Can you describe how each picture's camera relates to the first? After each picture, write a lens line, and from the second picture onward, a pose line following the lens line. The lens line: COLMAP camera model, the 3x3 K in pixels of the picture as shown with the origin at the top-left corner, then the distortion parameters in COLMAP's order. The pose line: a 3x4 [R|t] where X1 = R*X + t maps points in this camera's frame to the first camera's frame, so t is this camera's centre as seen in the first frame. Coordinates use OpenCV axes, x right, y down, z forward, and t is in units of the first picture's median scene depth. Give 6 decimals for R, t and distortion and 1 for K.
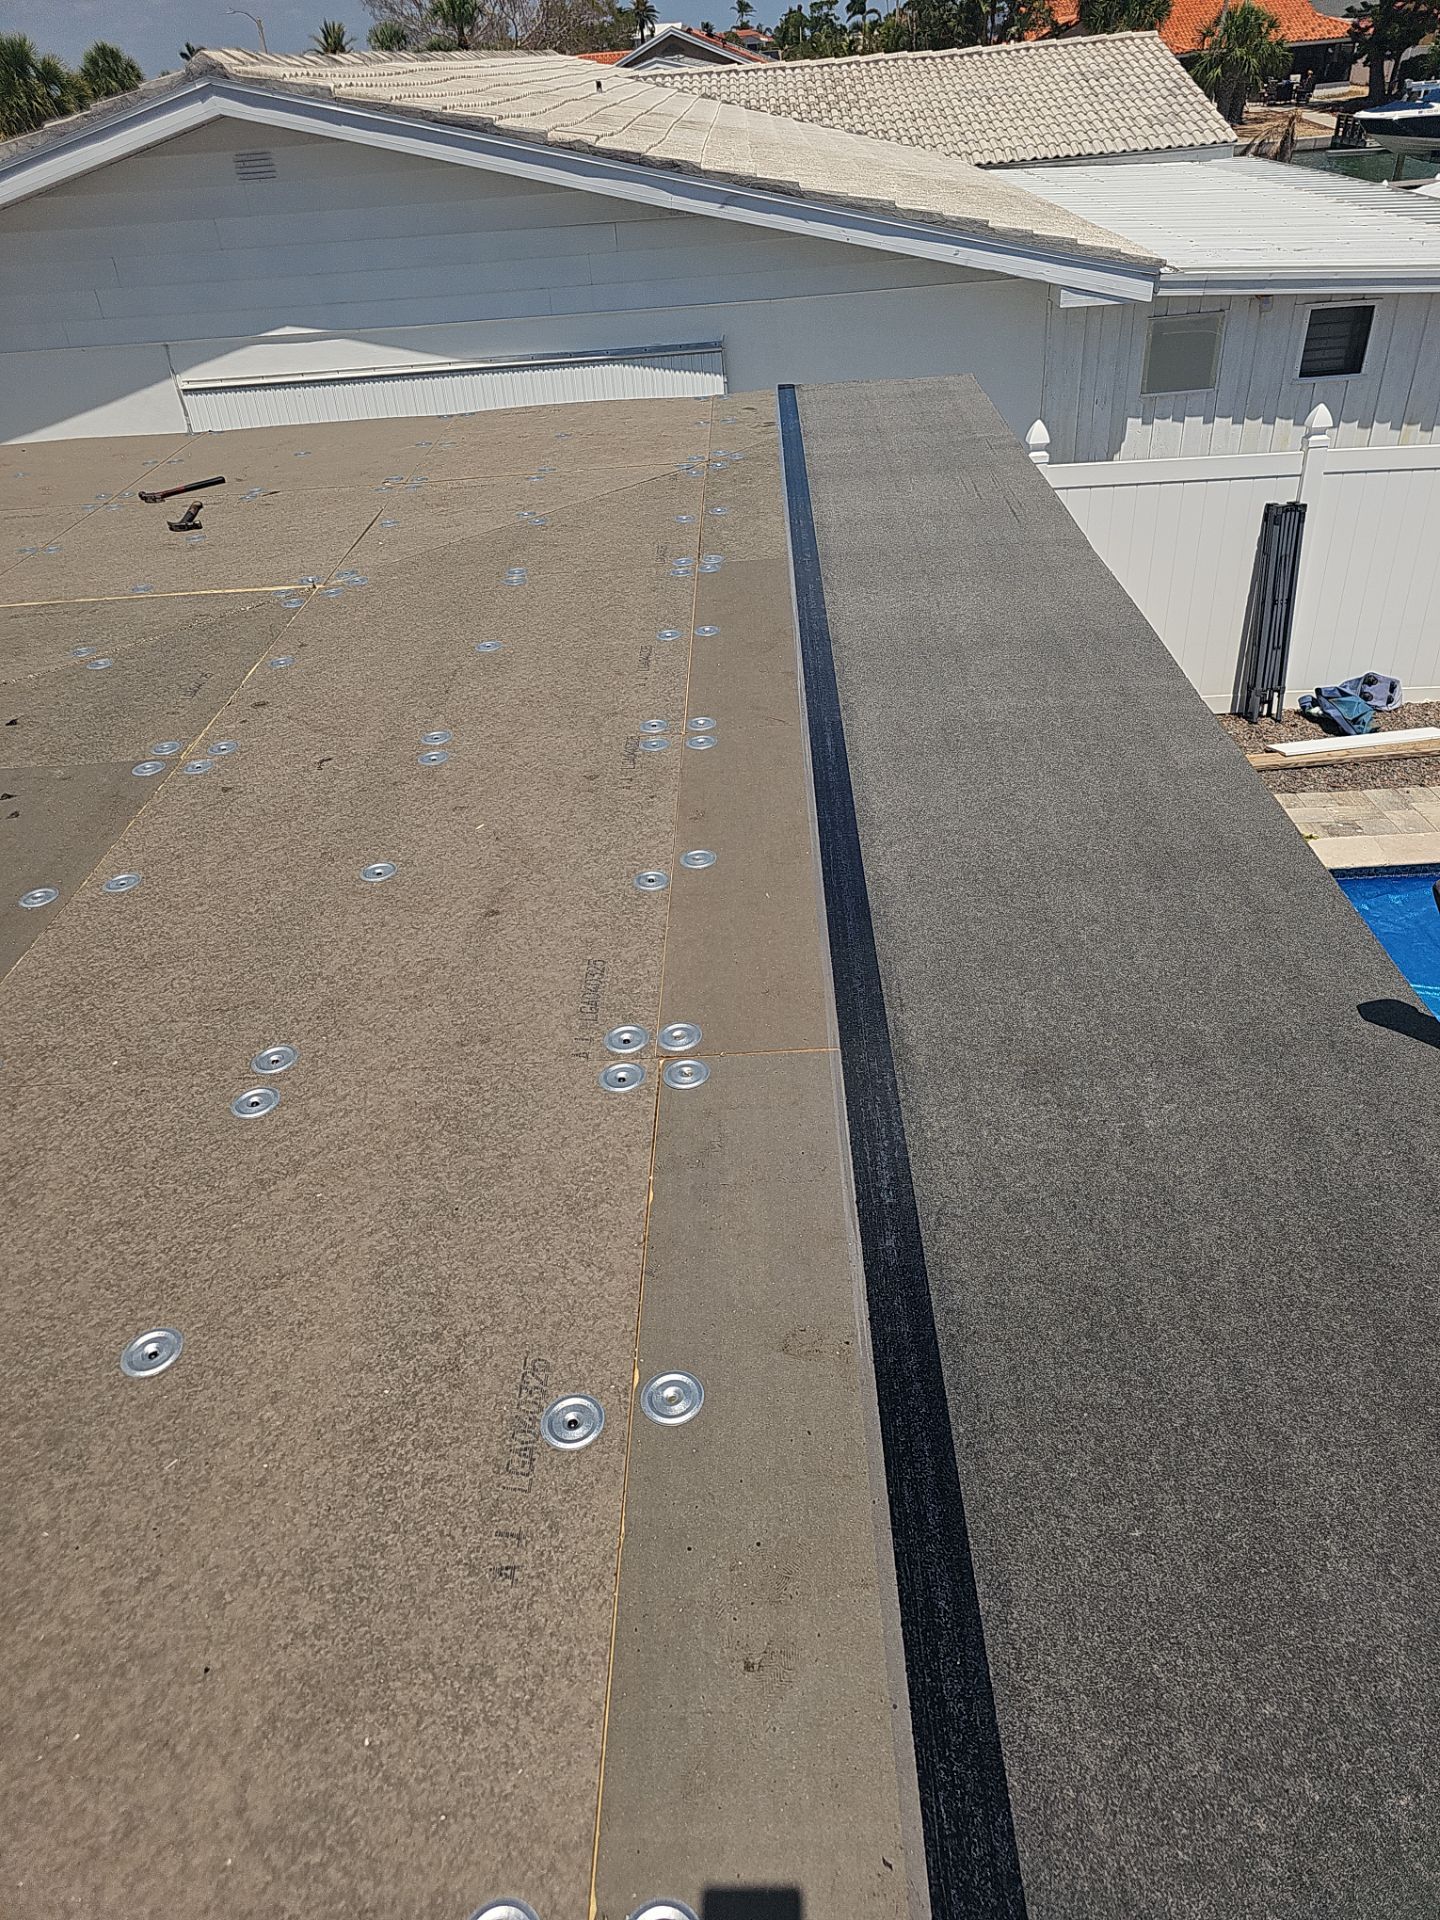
lens RADIAL K [[1258.8, 0, 720.0], [0, 1258.8, 960.0], [0, 0, 1]] dist [0.030998, -0.020523]
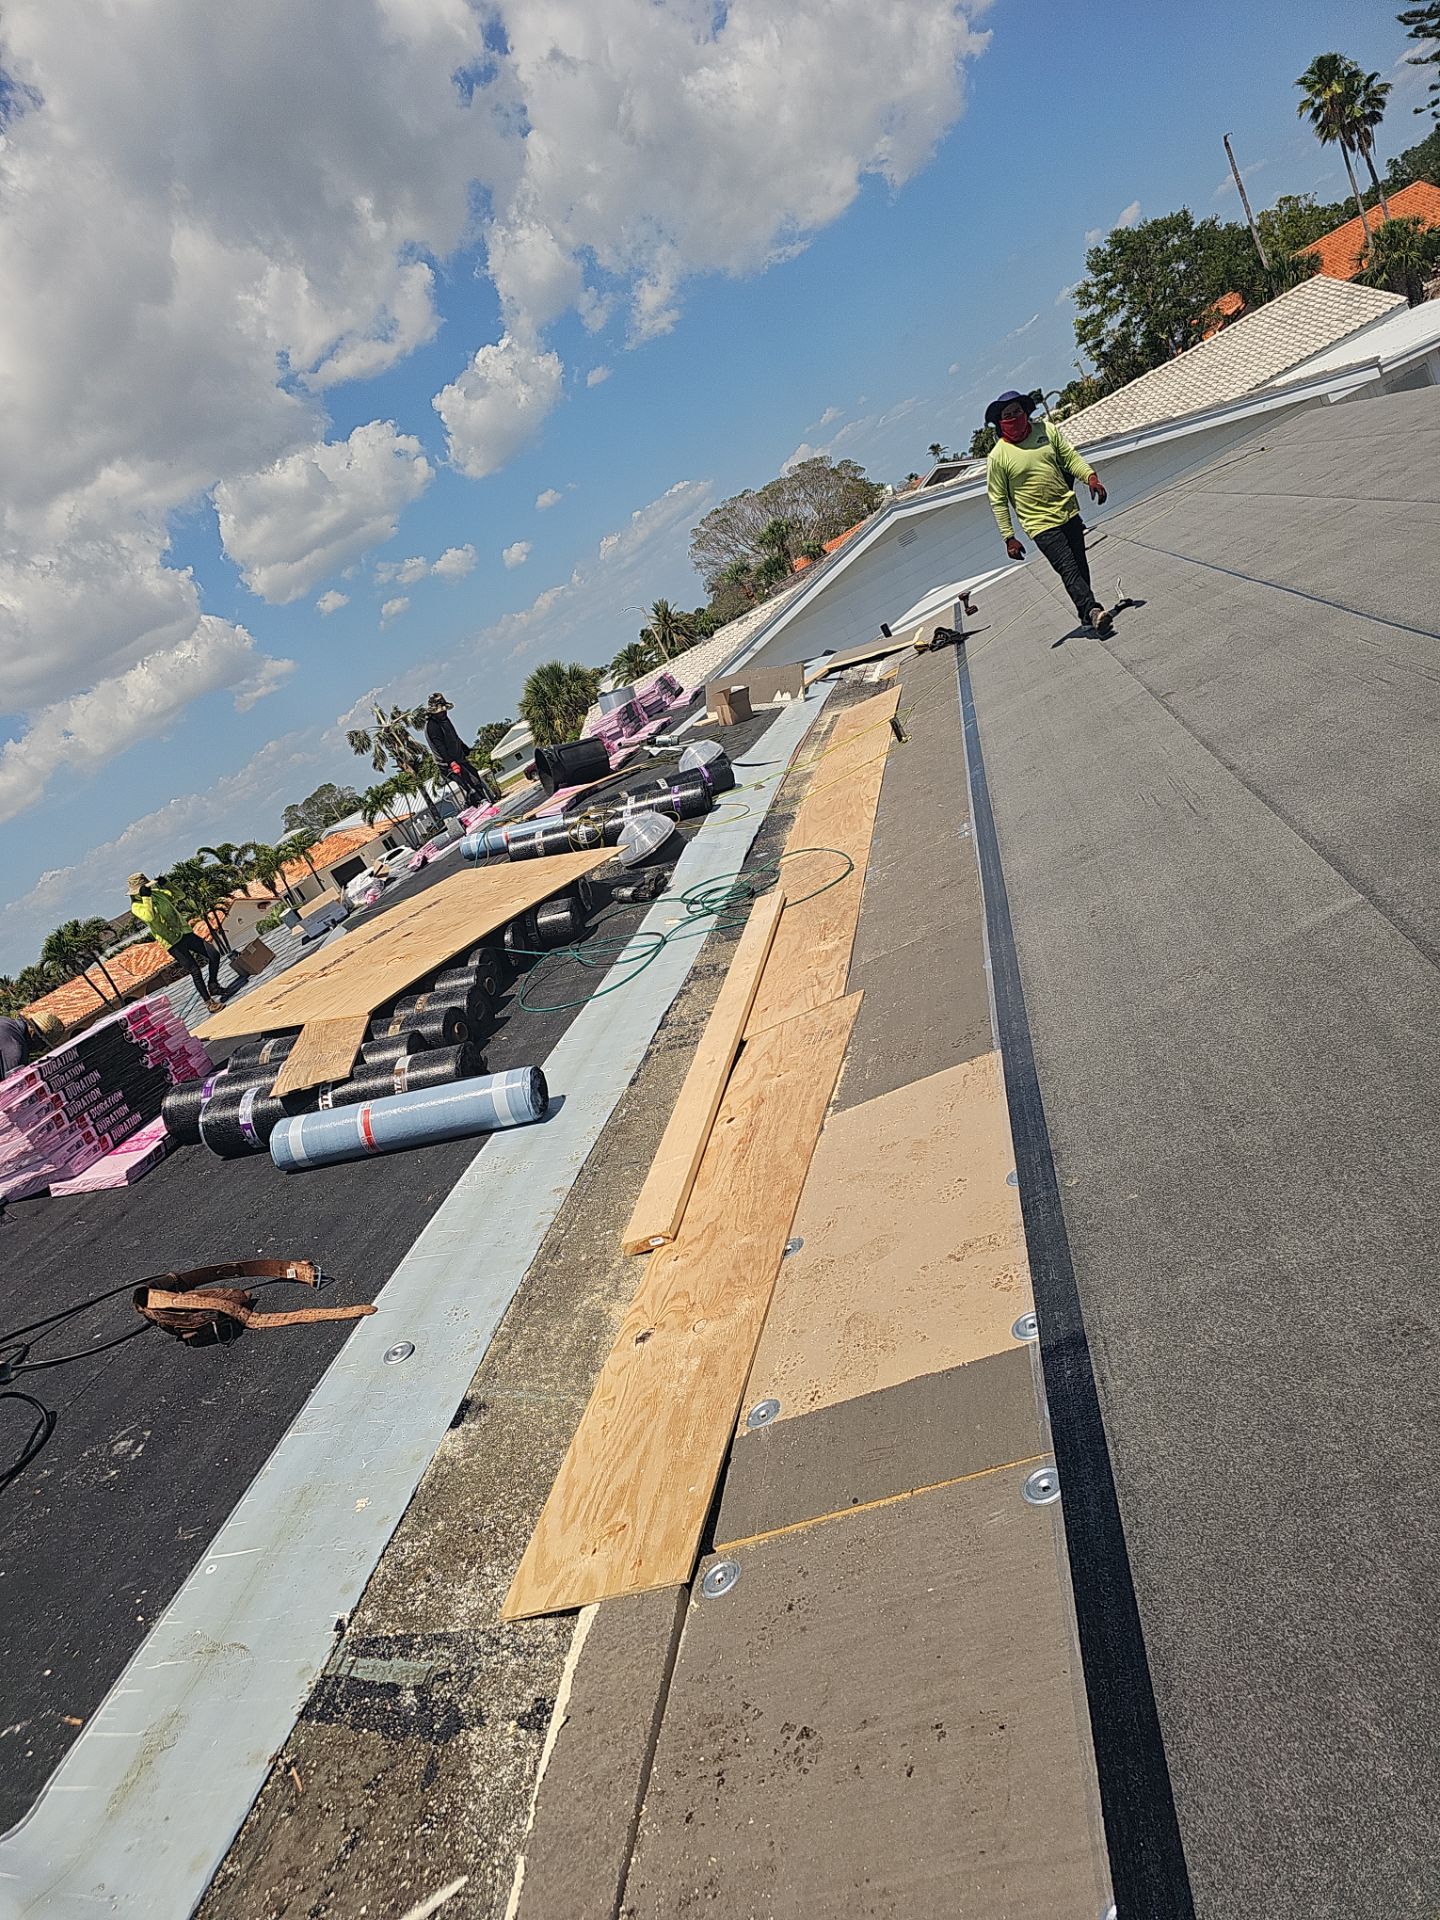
lens RADIAL K [[1255.4, 0, 718.3], [0, 1255.4, 982.7], [0, 0, 1]] dist [0.043161, -0.028882]
pose [[0.893368, -0.350480, -0.281171, -0.049616], [0.257746, 0.912299, -0.318241, 0.100288], [0.368049, 0.211835, 0.905354, -0.135564]]
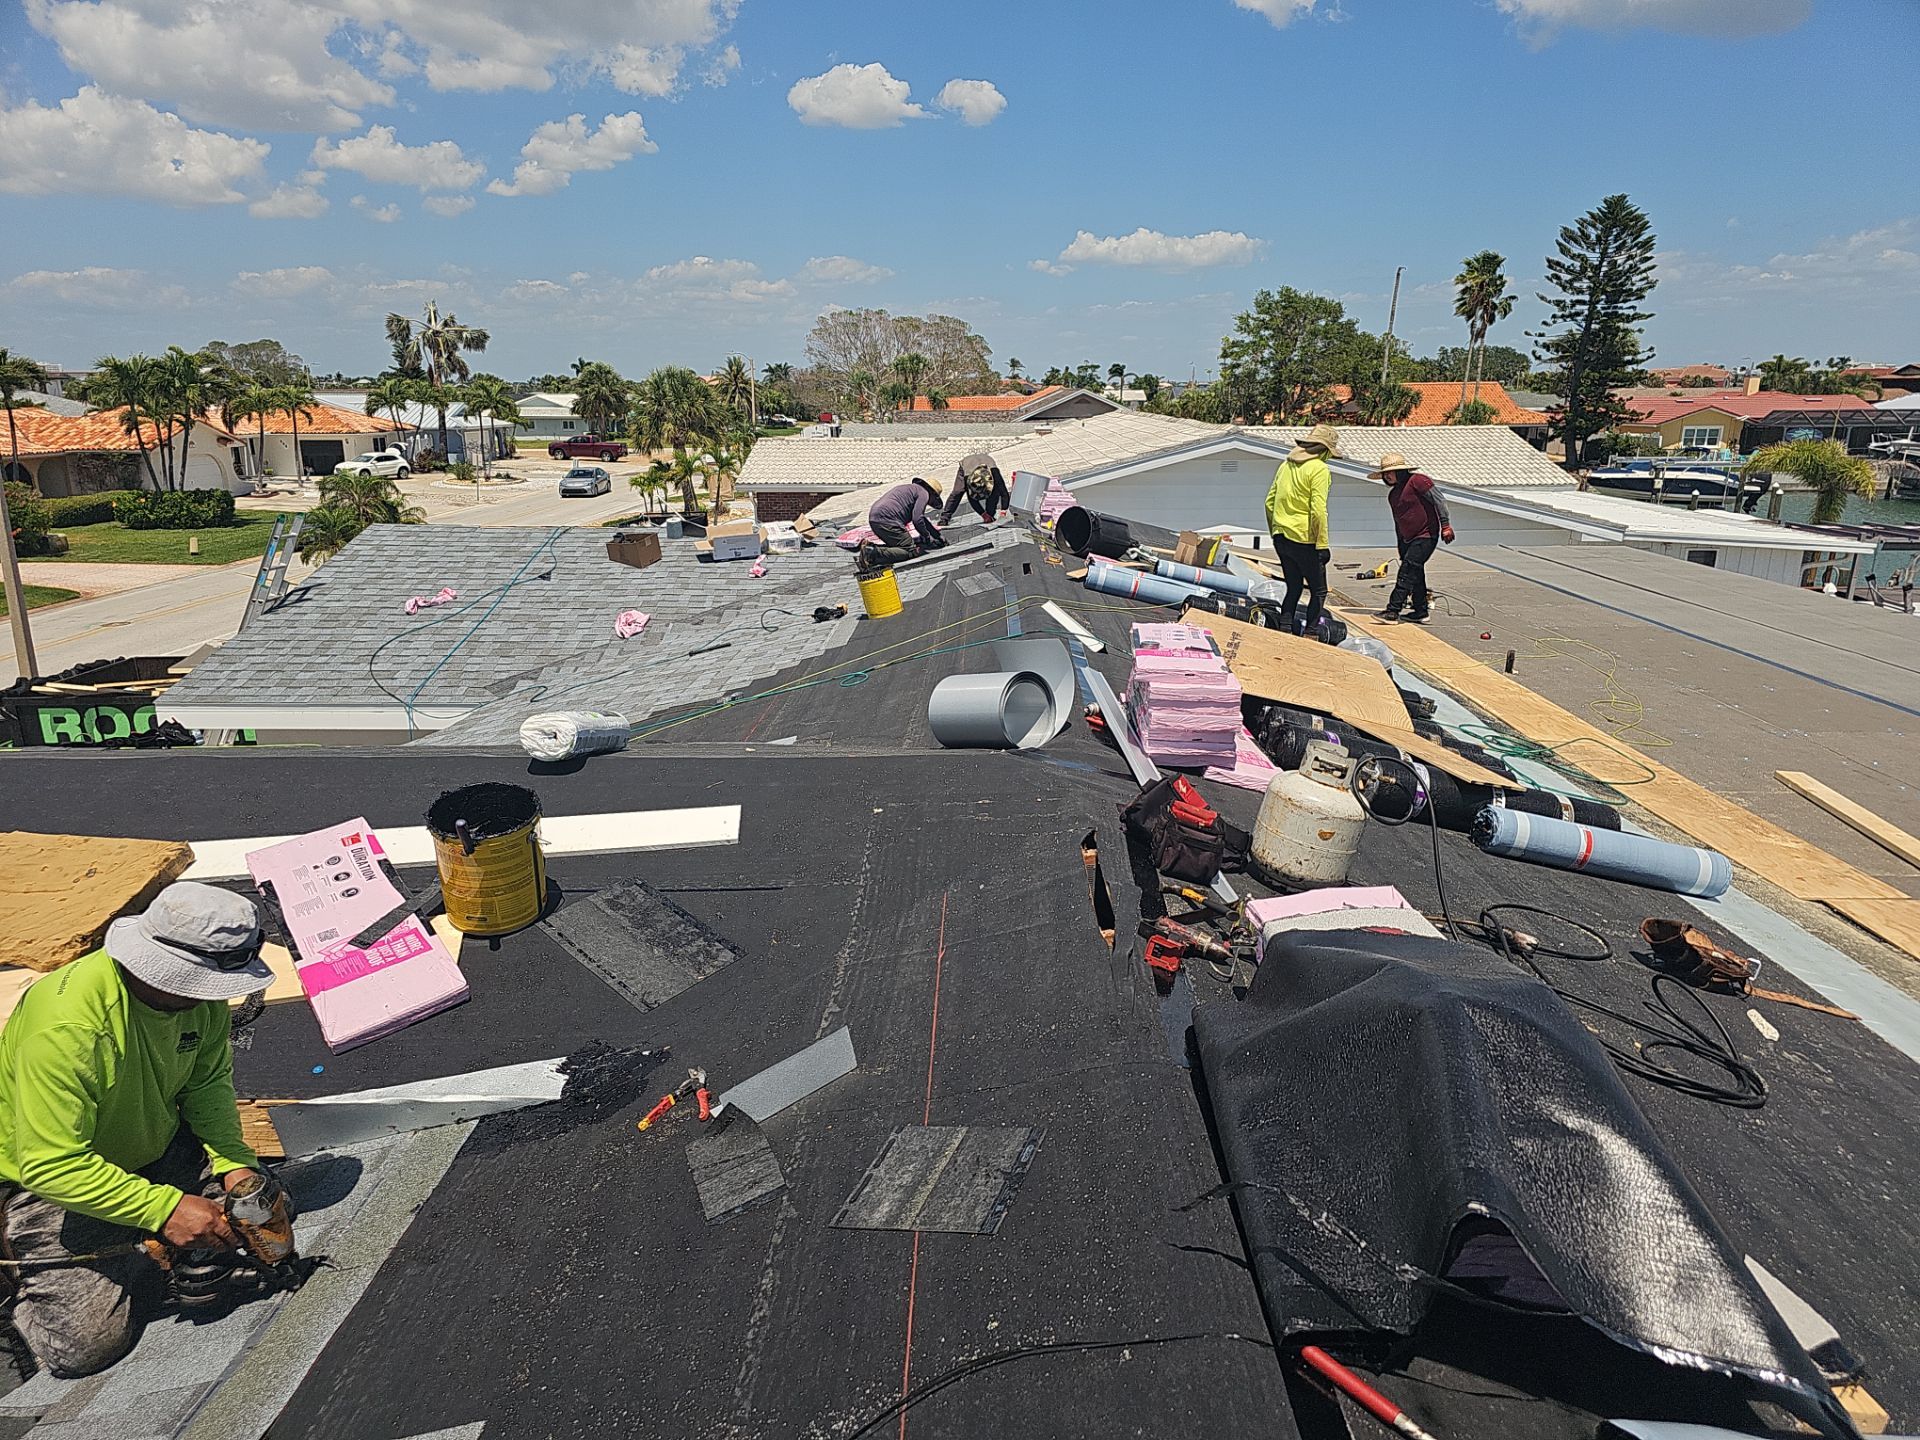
lens RADIAL K [[1266.6, 0, 985.6], [0, 1266.6, 723.3], [0, 0, 1]] dist [0.036130, -0.025387]
pose [[0.997743, 0.062661, 0.024123, -0.130034], [-0.049953, 0.932800, -0.356915, 0.102866], [-0.044867, 0.354905, 0.933825, -0.151087]]
